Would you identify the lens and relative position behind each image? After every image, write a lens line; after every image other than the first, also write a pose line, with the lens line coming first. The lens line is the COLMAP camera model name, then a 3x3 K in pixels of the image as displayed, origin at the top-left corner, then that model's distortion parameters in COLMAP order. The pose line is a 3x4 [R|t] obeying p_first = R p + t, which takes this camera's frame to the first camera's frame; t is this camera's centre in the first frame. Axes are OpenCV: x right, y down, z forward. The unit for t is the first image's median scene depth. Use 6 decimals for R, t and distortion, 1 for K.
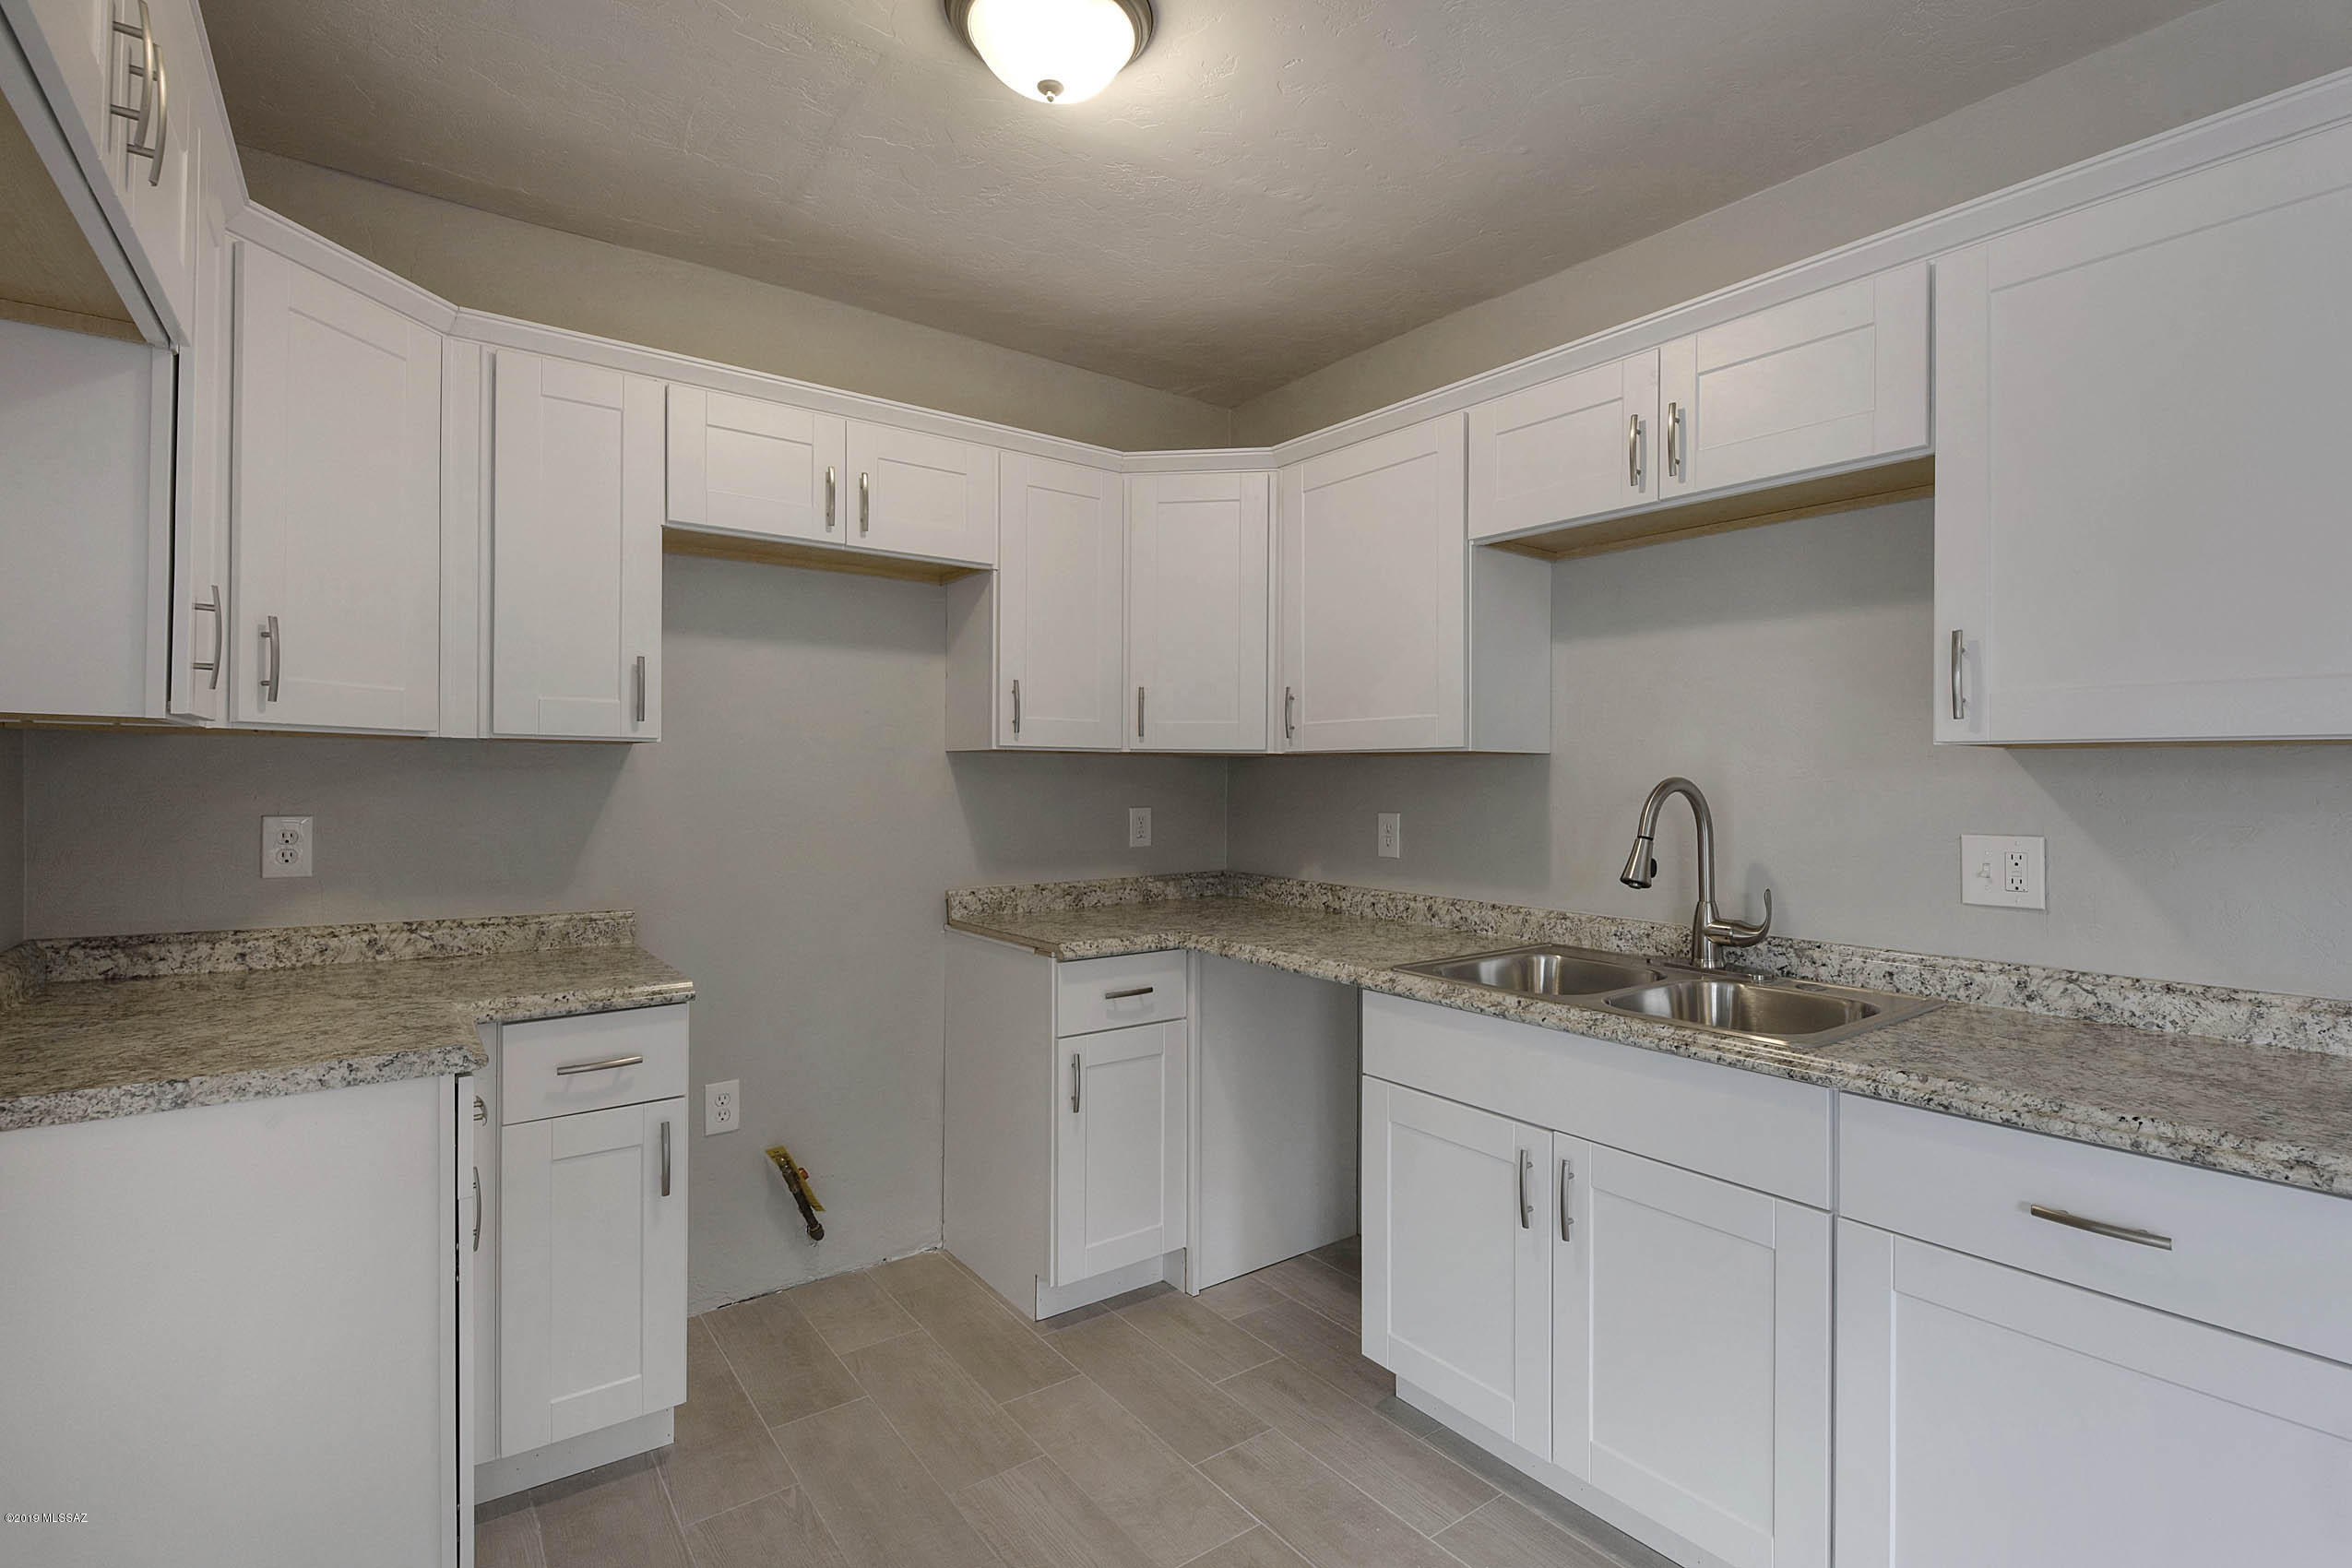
lens RADIAL K [[1048.0, 0, 1177.7], [0, 1048.0, 769.3], [0, 0, 1]] dist [-0.006113, -0.000993]
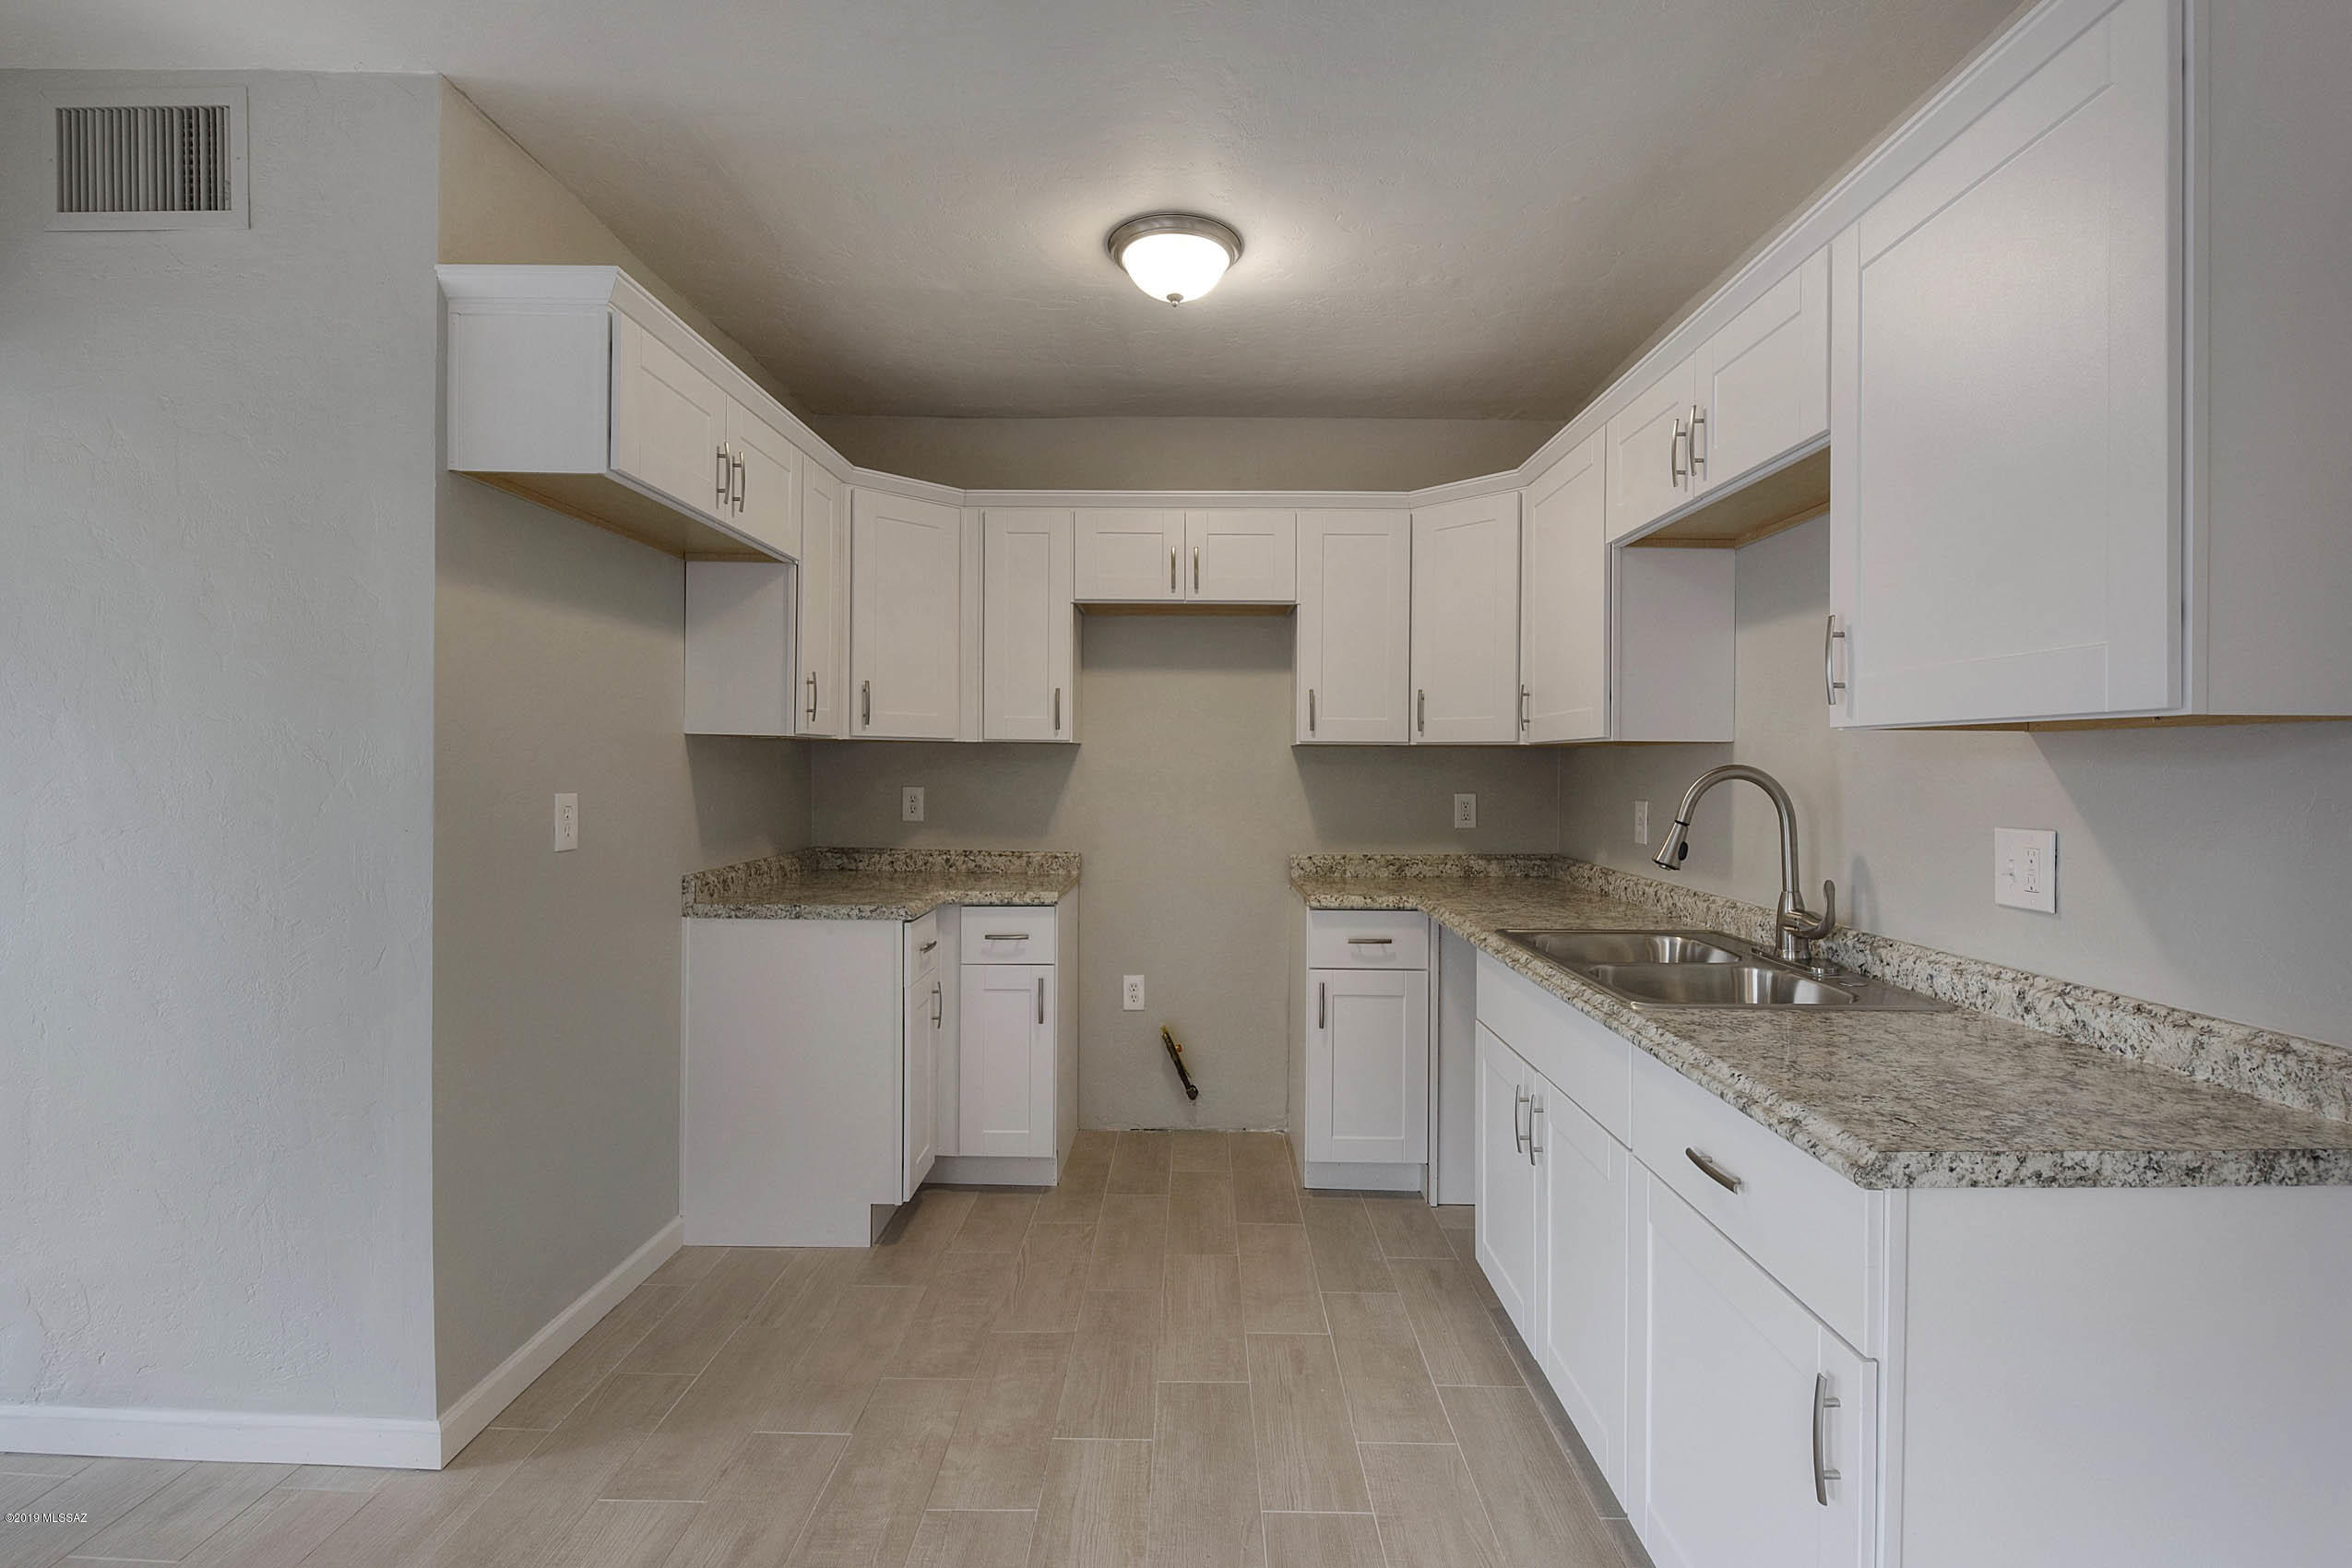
lens RADIAL K [[1049.2, 0, 1174.3], [0, 1049.2, 763.4], [0, 0, 1]] dist [-0.011625, -0.000368]
pose [[0.777579, -0.001025, -0.628784, 0.623262], [0.000712, 0.999999, -0.000750, 0.006141], [0.628784, 0.000135, 0.777580, -0.116647]]
